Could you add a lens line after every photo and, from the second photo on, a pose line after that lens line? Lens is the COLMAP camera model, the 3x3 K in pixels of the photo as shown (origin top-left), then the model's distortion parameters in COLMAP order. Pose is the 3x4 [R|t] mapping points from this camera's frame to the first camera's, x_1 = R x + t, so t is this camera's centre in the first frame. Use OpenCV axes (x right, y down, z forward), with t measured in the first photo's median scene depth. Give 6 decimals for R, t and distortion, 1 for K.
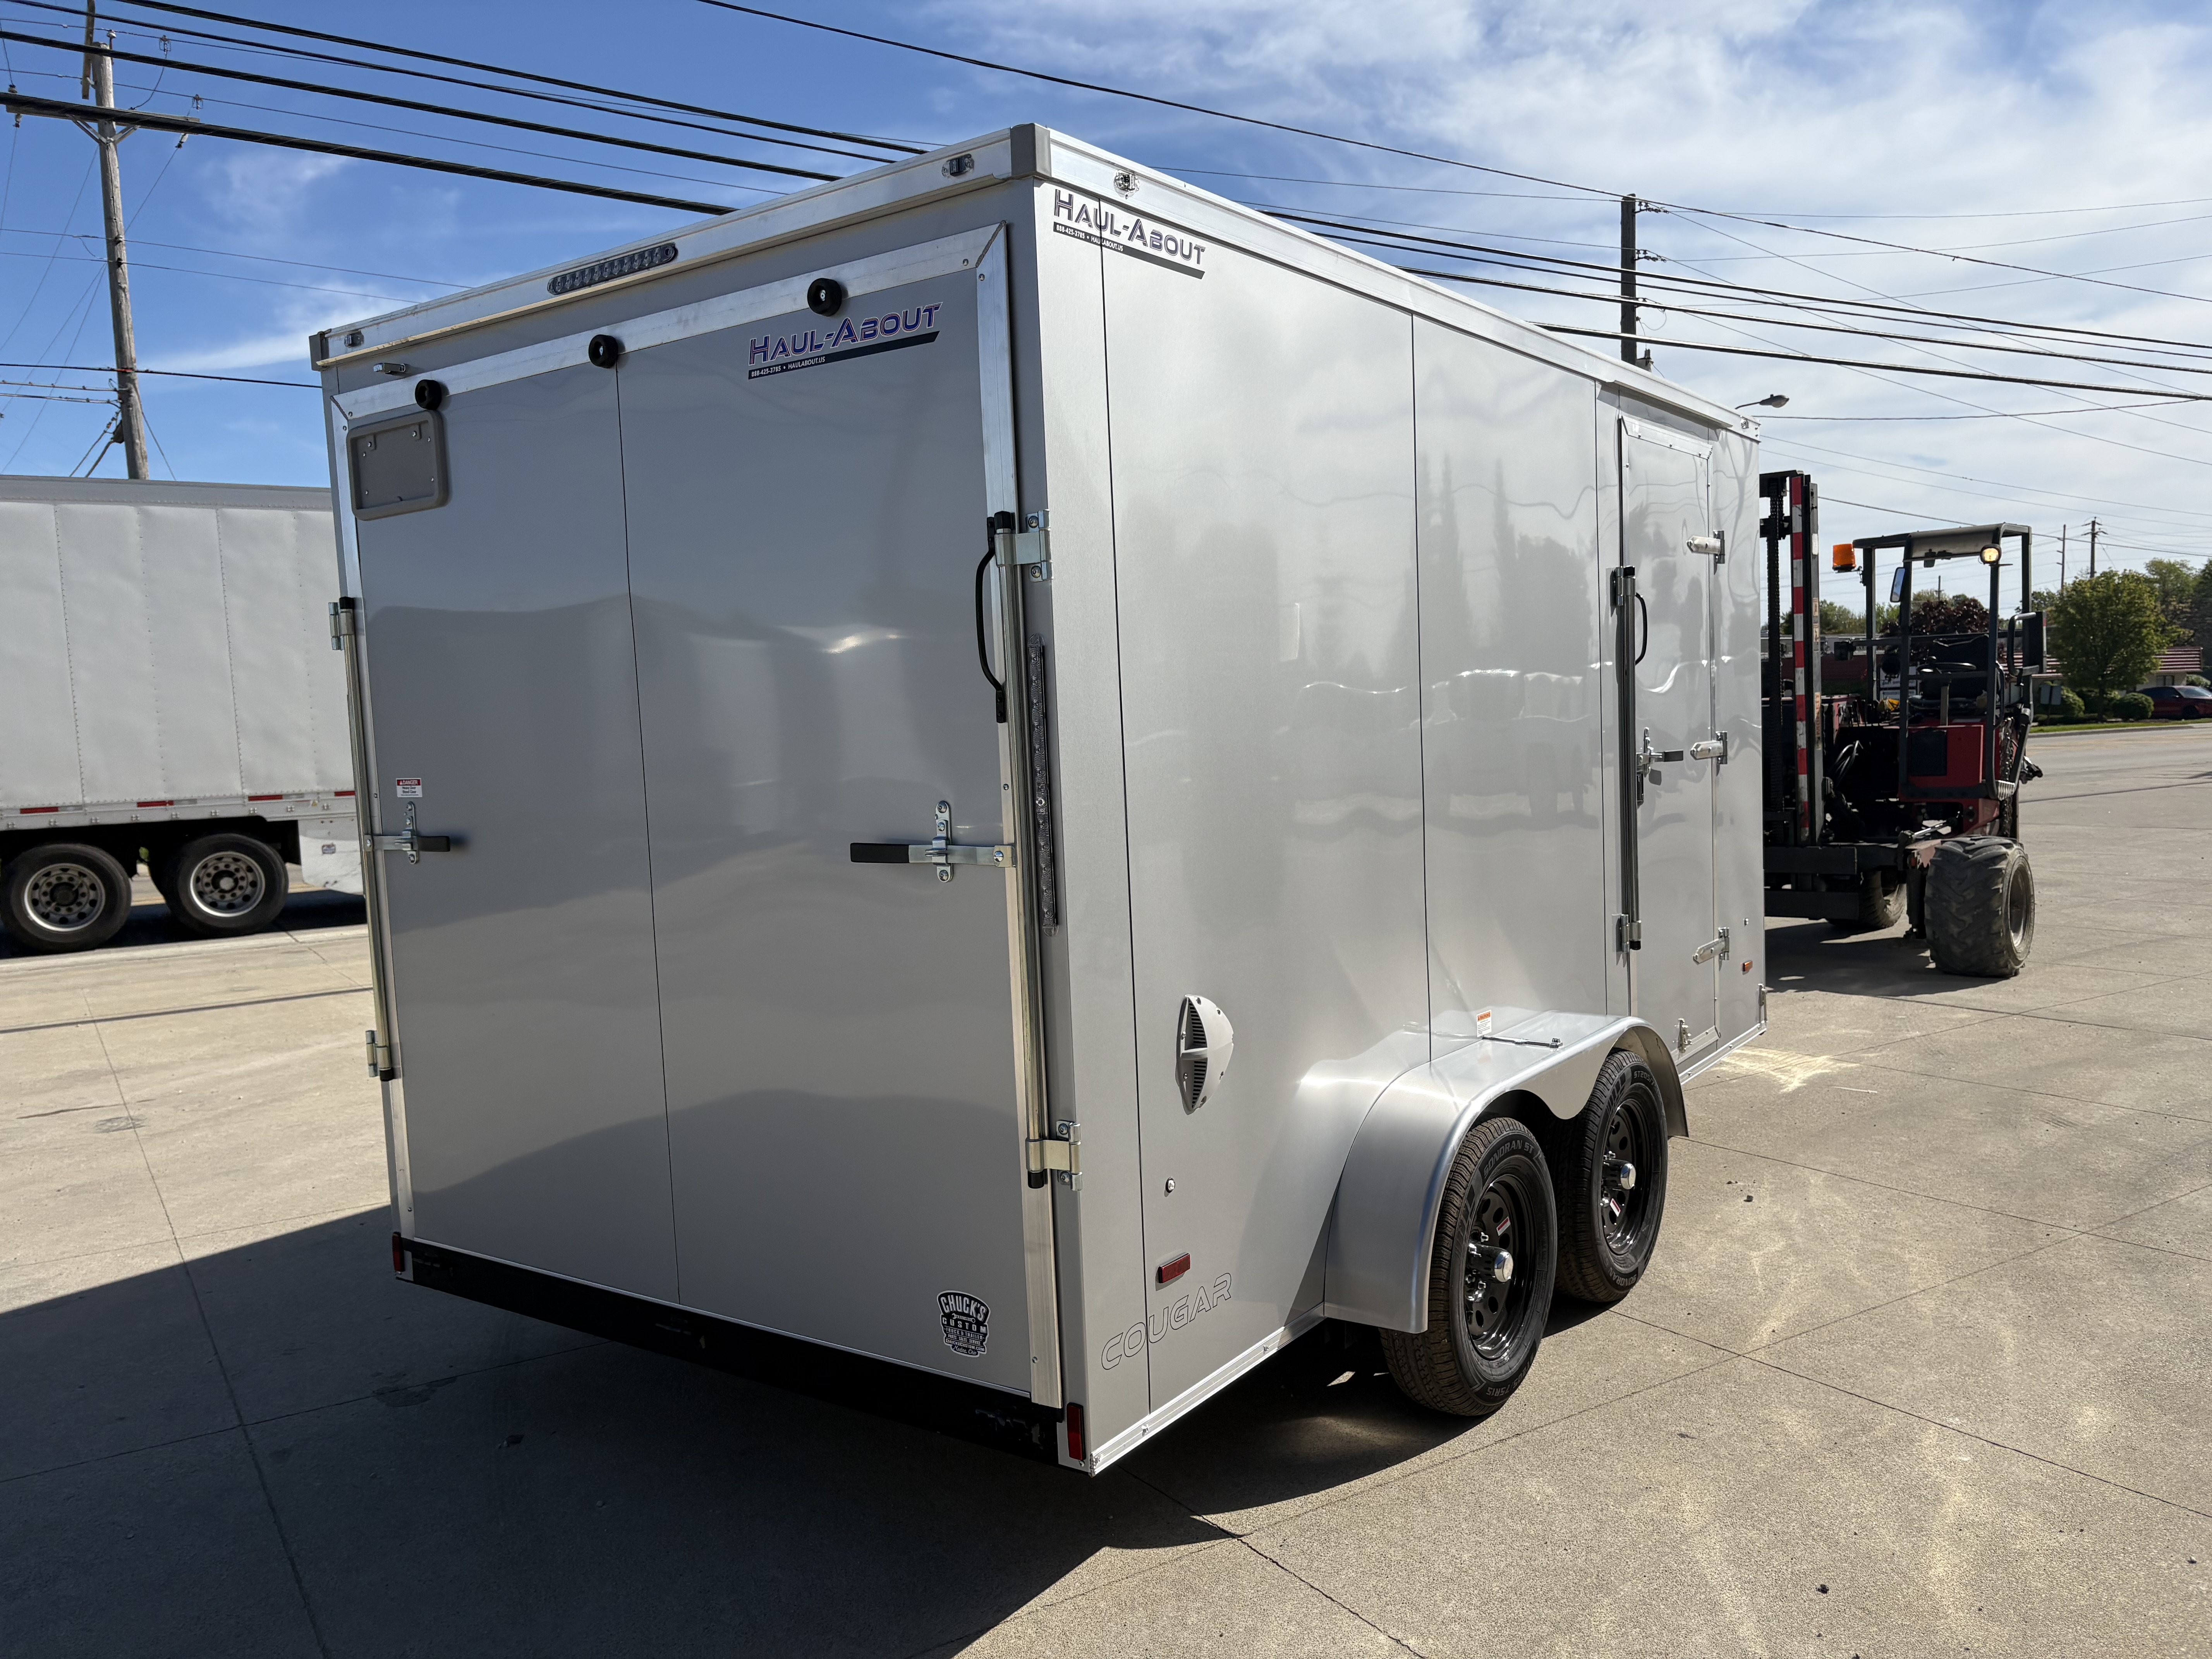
lens RADIAL K [[1684.9, 0, 1112.7], [0, 1684.9, 841.4], [0, 0, 1]] dist [0.053477, -0.057316]
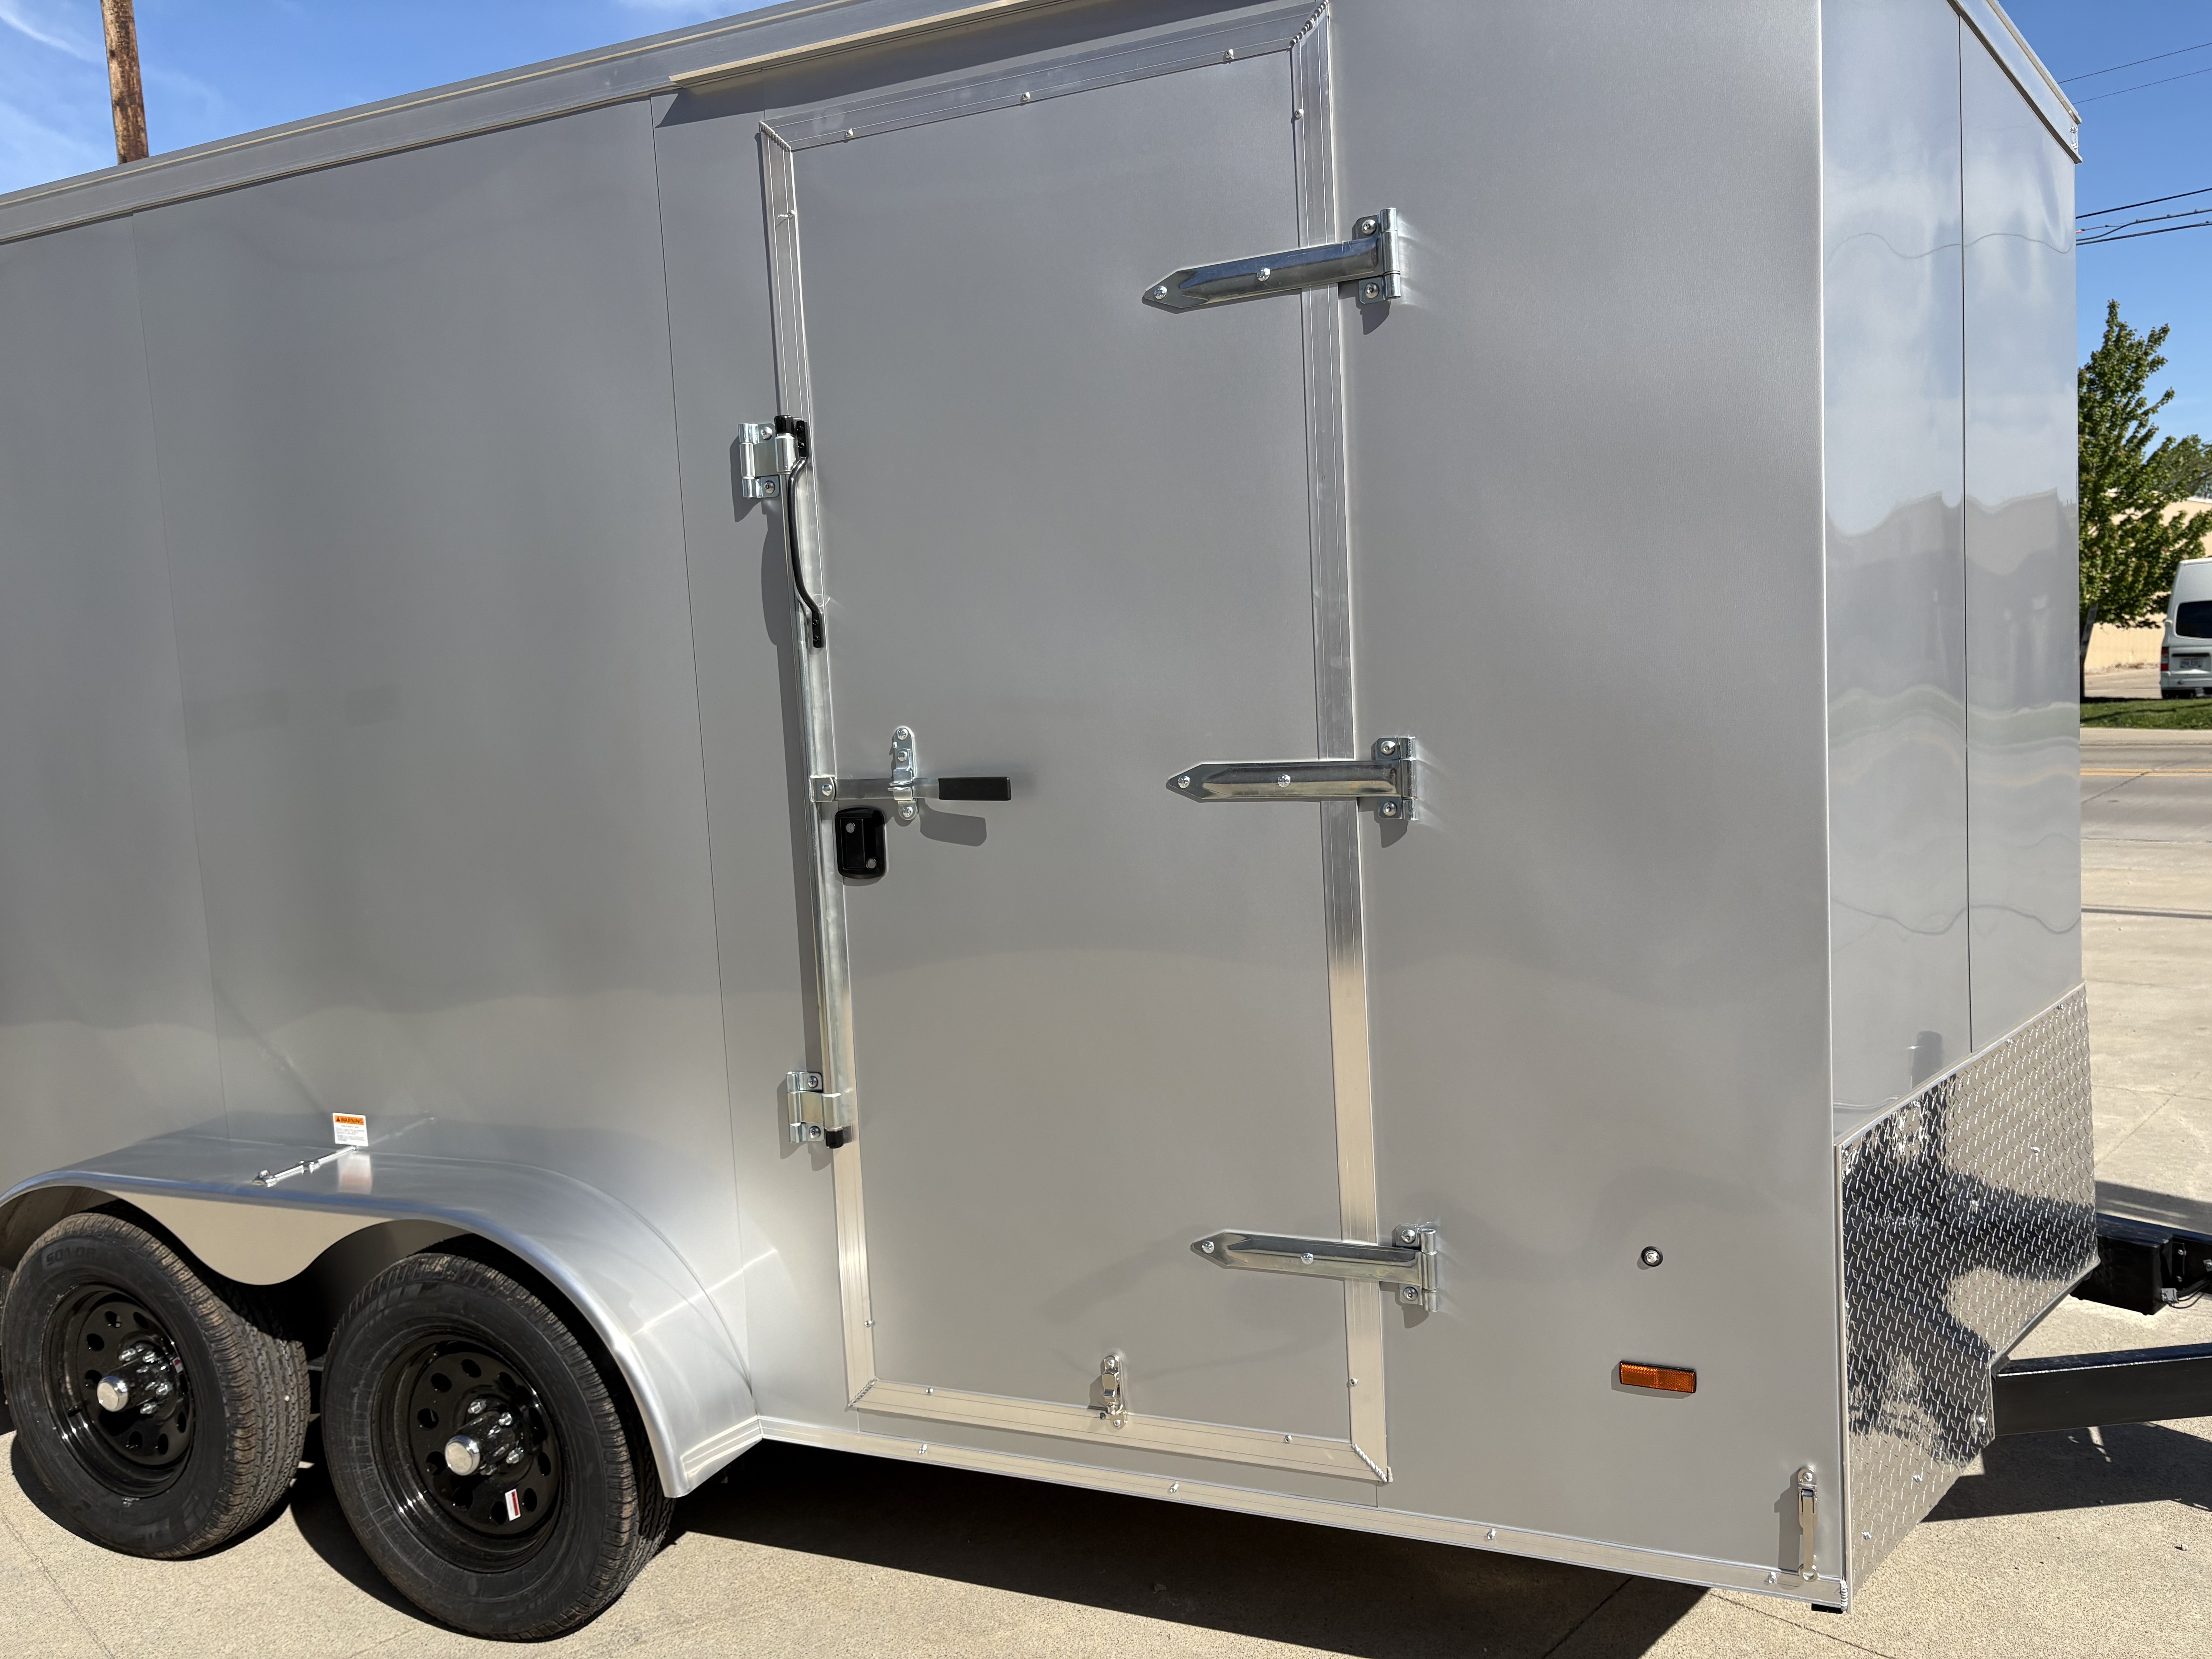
lens RADIAL K [[1663.1, 0, 1106.0], [0, 1663.1, 829.5], [0, 0, 1]] dist [0.021778, -0.003788]
pose [[0.220925, 0.115428, -0.968436, 1.327195], [-0.037955, 0.993237, 0.109726, -0.152202], [0.974552, 0.012516, 0.223812, 1.565697]]
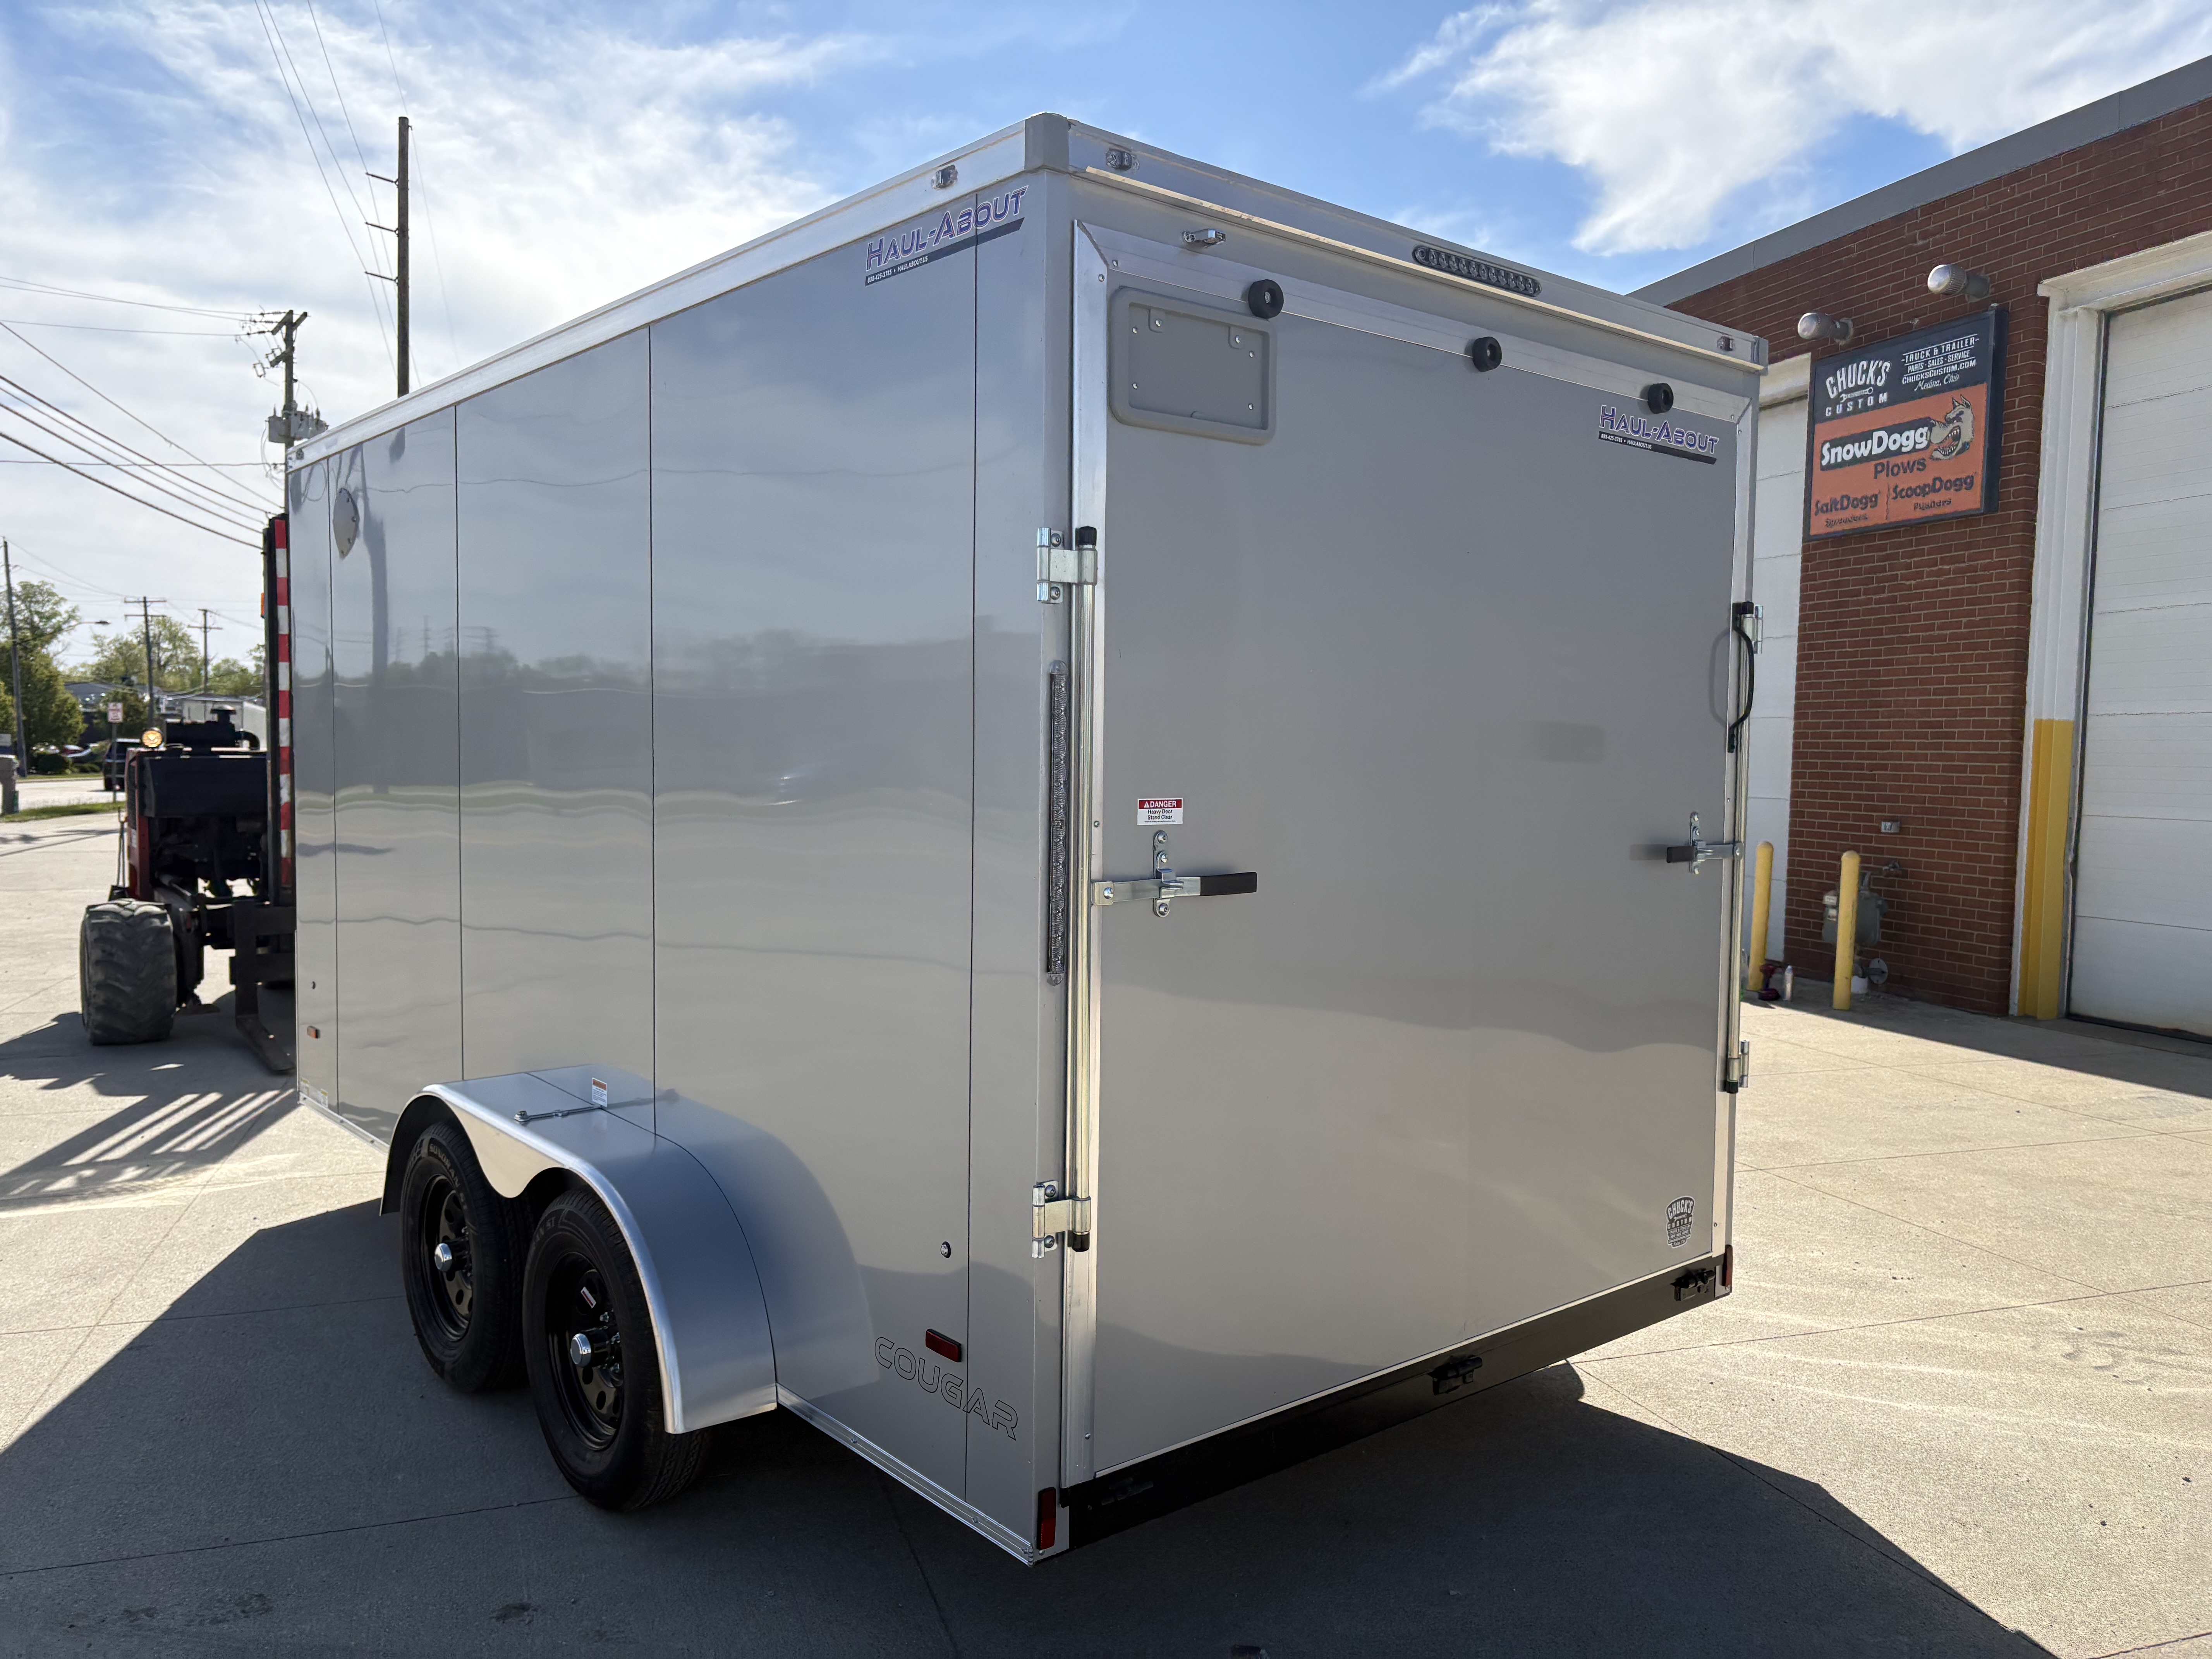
lens RADIAL K [[1684.9, 0, 1112.7], [0, 1684.9, 841.4], [0, 0, 1]] dist [0.053477, -0.057316]
pose [[0.237595, -0.012348, 0.971286, -1.393637], [0.053195, 0.998584, -0.000317, -0.023602], [-0.969907, 0.051743, 0.237915, 1.066063]]
